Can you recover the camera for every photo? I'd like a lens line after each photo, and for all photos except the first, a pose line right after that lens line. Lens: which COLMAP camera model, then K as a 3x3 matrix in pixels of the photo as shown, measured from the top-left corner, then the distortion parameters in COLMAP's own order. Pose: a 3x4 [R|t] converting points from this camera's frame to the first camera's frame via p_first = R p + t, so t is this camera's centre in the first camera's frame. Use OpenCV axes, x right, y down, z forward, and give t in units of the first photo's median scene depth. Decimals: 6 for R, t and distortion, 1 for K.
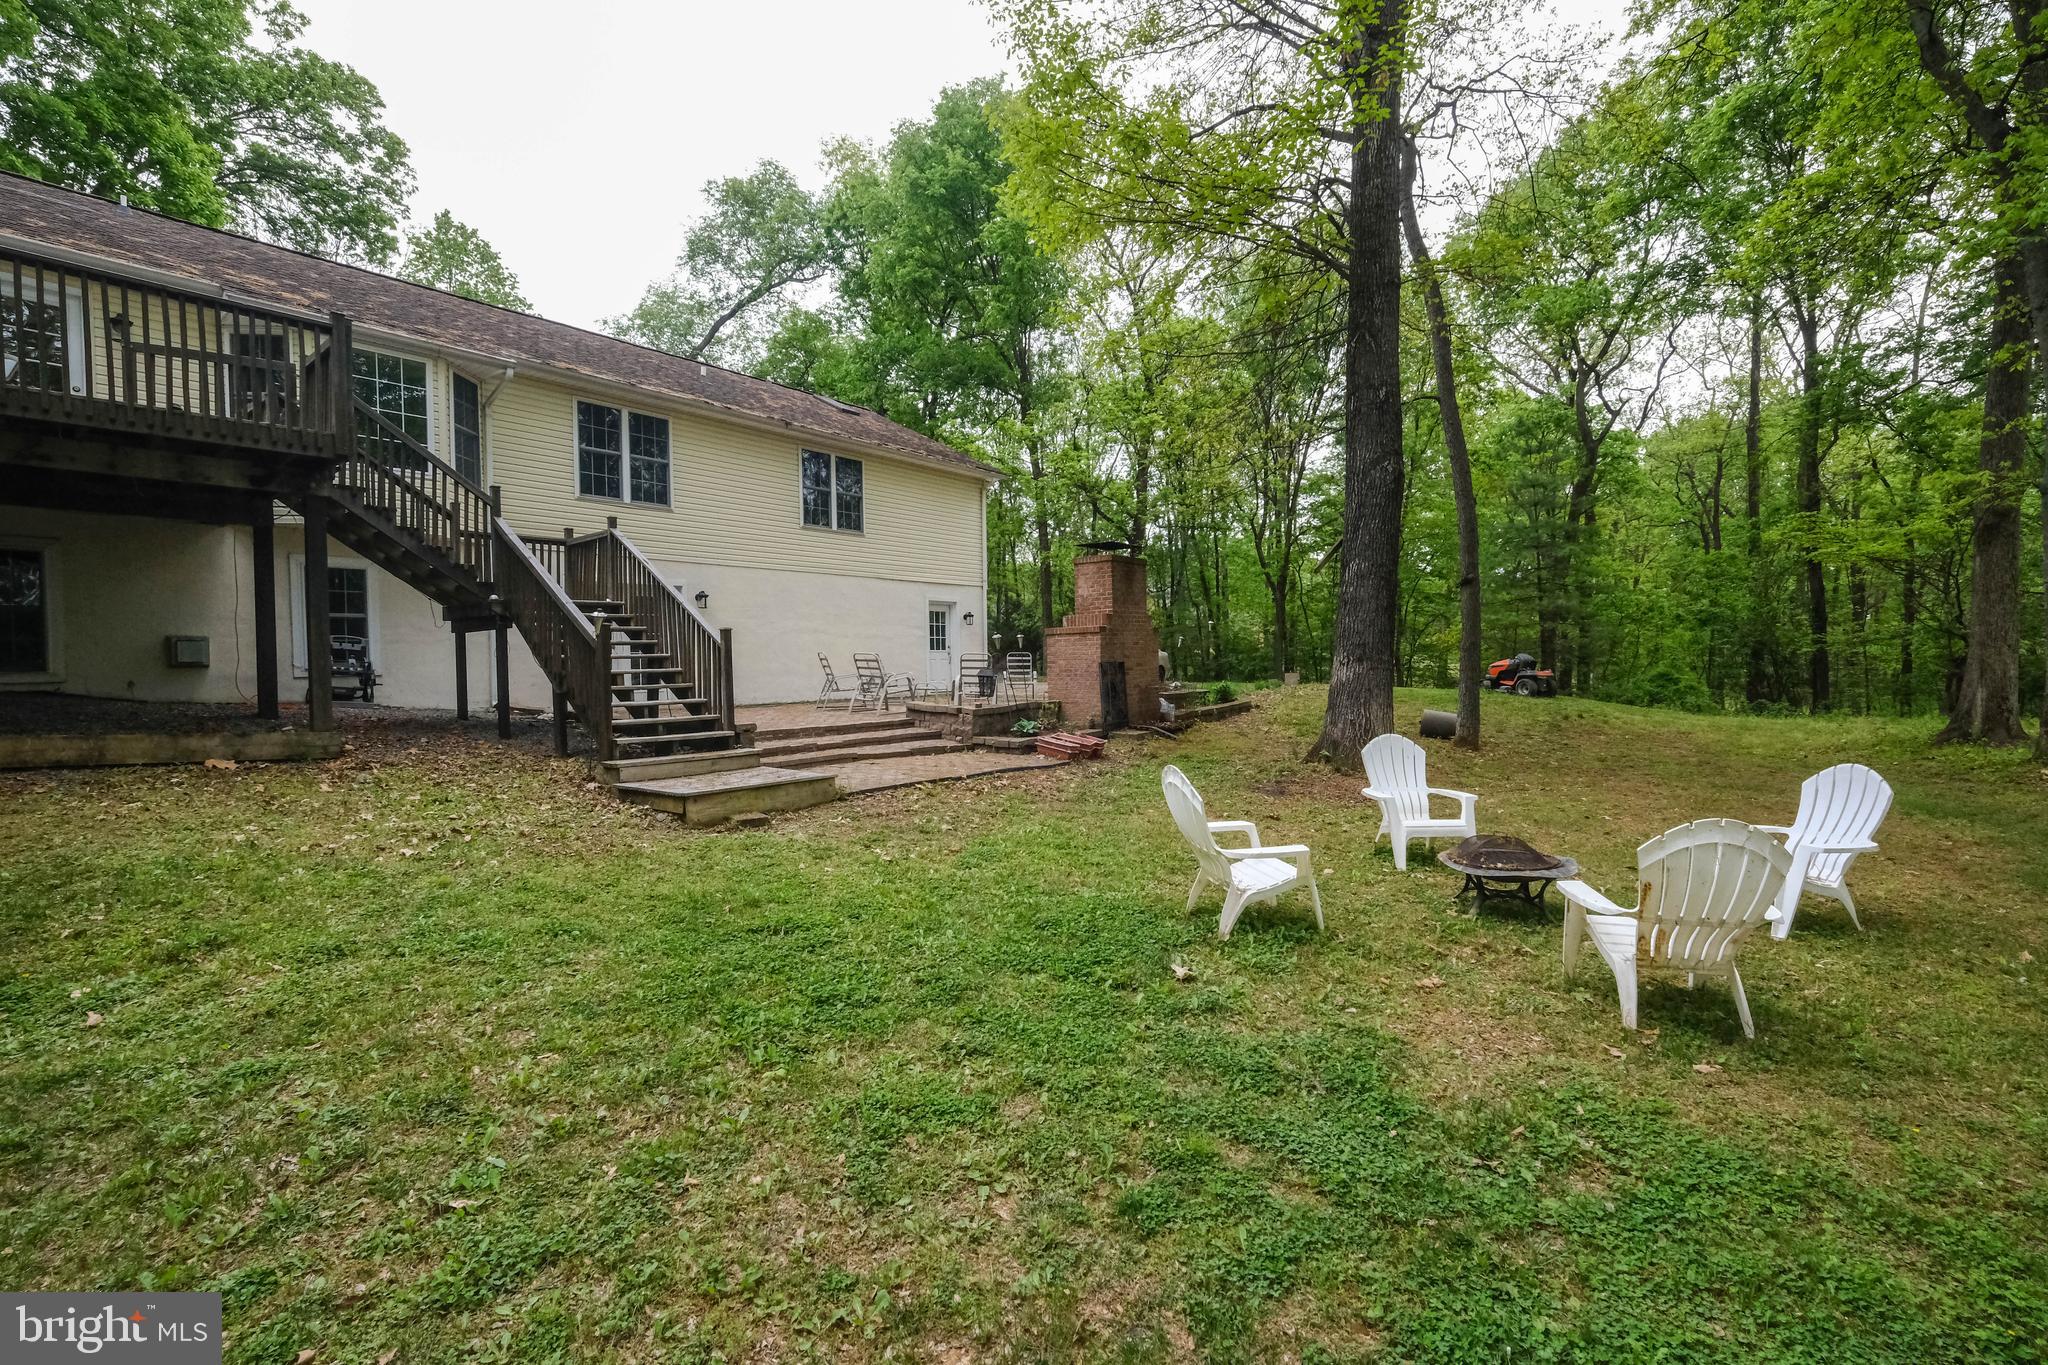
lens RADIAL K [[943.9, 0, 1024.0], [0, 943.9, 682.5], [0, 0, 1]] dist [-0.014416, -0.000137]
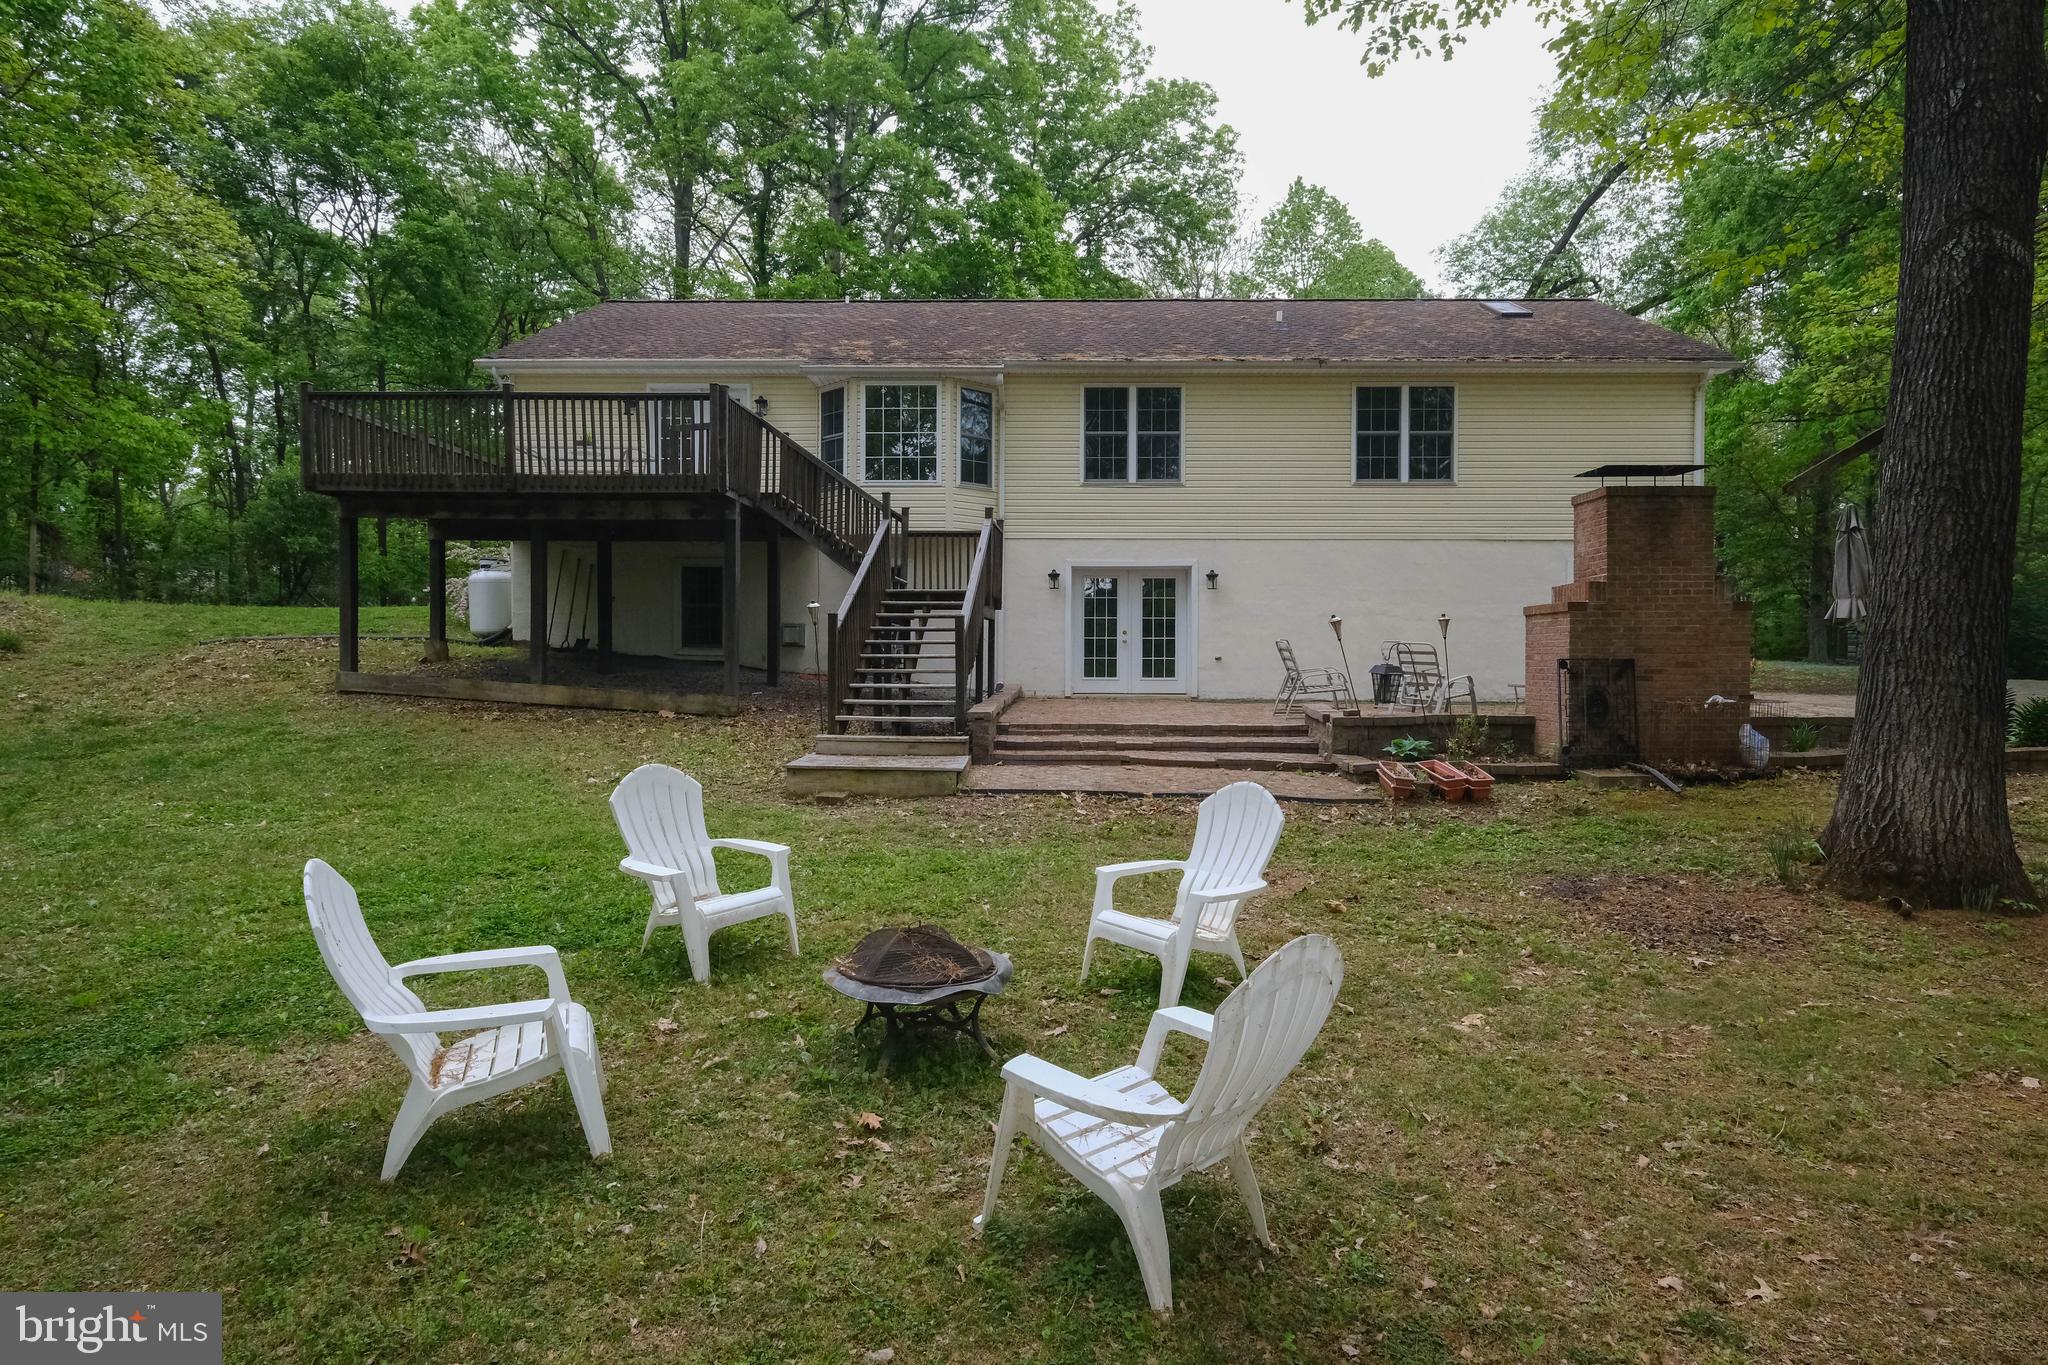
lens RADIAL K [[1121.4, 0, 1024.0], [0, 1121.4, 682.5], [0, 0, 1]] dist [0.004402, -0.001070]
pose [[0.566049, 0.042069, -0.823297, 0.363760], [-0.031545, 0.999071, 0.029363, -0.012058], [0.823768, 0.009350, 0.566850, 0.196508]]
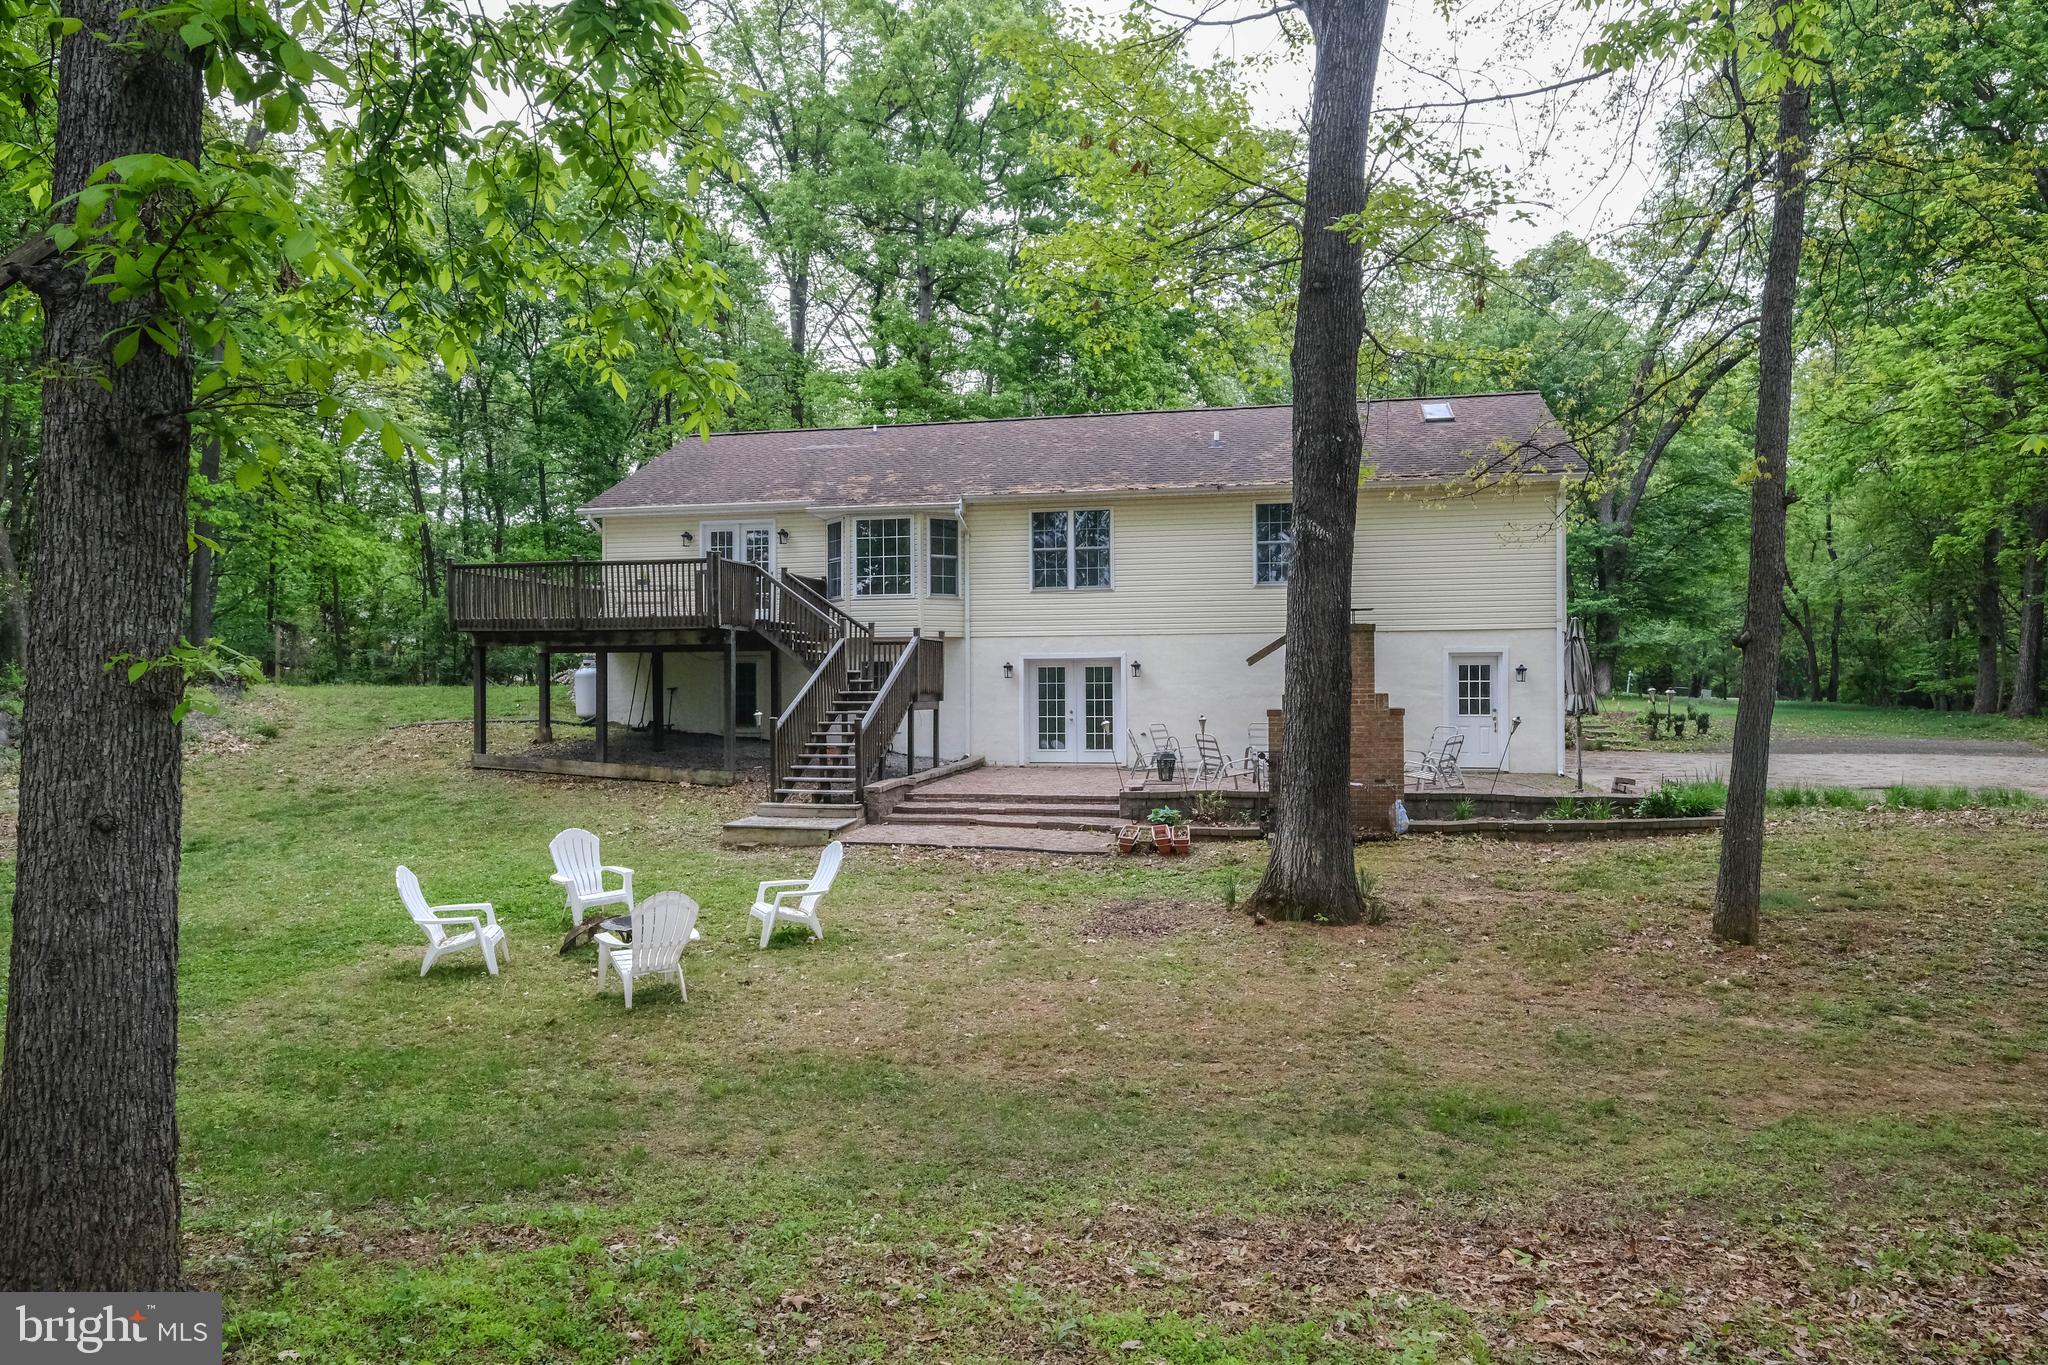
lens RADIAL K [[1321.5, 0, 1024.0], [0, 1321.5, 682.5], [0, 0, 1]] dist [0.004046, 0.001550]
pose [[0.393538, 0.017318, -0.919145, 0.821982], [-0.017581, 0.999781, 0.011309, -0.070499], [0.919140, 0.011709, 0.393756, 0.228079]]
